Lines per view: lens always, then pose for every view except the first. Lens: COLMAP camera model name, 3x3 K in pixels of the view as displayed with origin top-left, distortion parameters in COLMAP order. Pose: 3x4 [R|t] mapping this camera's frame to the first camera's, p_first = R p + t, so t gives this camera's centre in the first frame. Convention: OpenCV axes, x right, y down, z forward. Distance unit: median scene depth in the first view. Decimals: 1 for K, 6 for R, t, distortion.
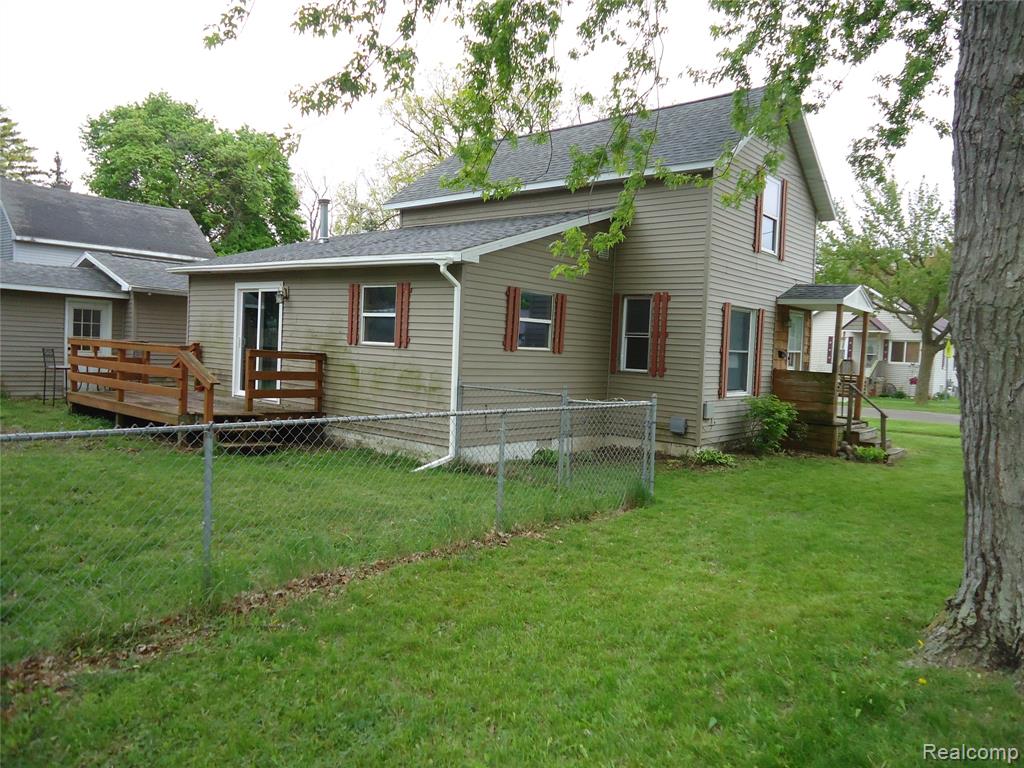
lens RADIAL K [[742.8, 0, 509.4], [0, 742.8, 383.7], [0, 0, 1]] dist [-0.001489, -0.003423]
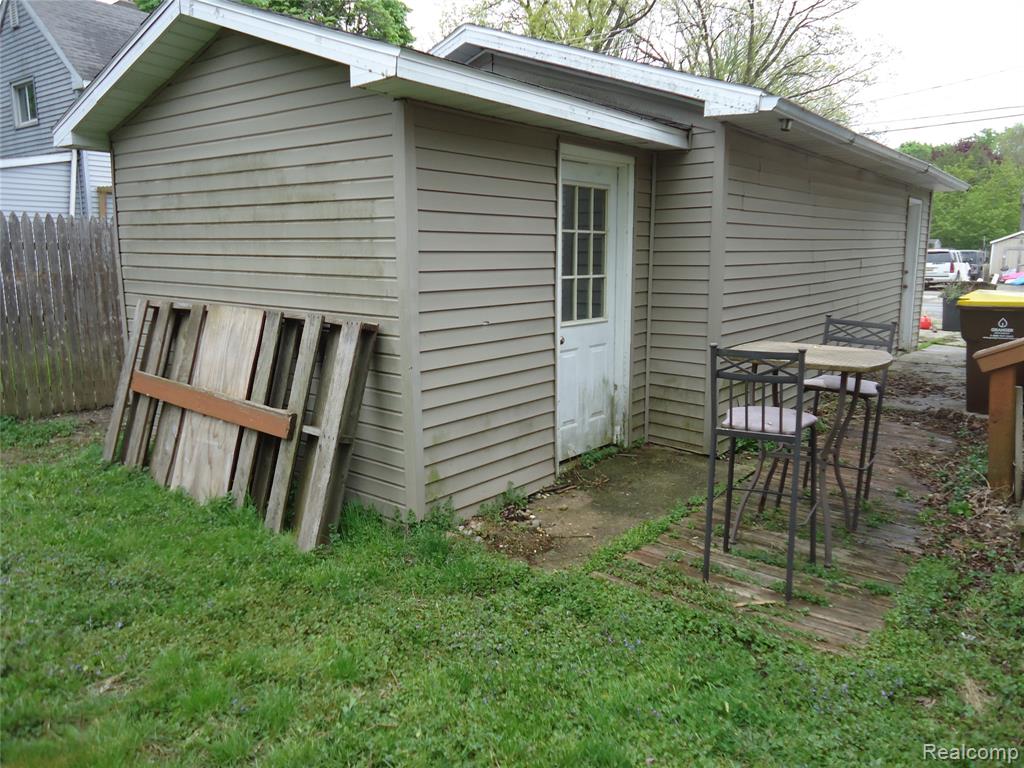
lens RADIAL K [[742.8, 0, 511.8], [0, 742.8, 382.1], [0, 0, 1]] dist [-0.001489, -0.003423]
pose [[0.997956, -0.054577, 0.033258, -0.770580], [0.049903, 0.990511, 0.128055, -0.076065], [-0.039931, -0.126133, 0.991209, 0.860095]]
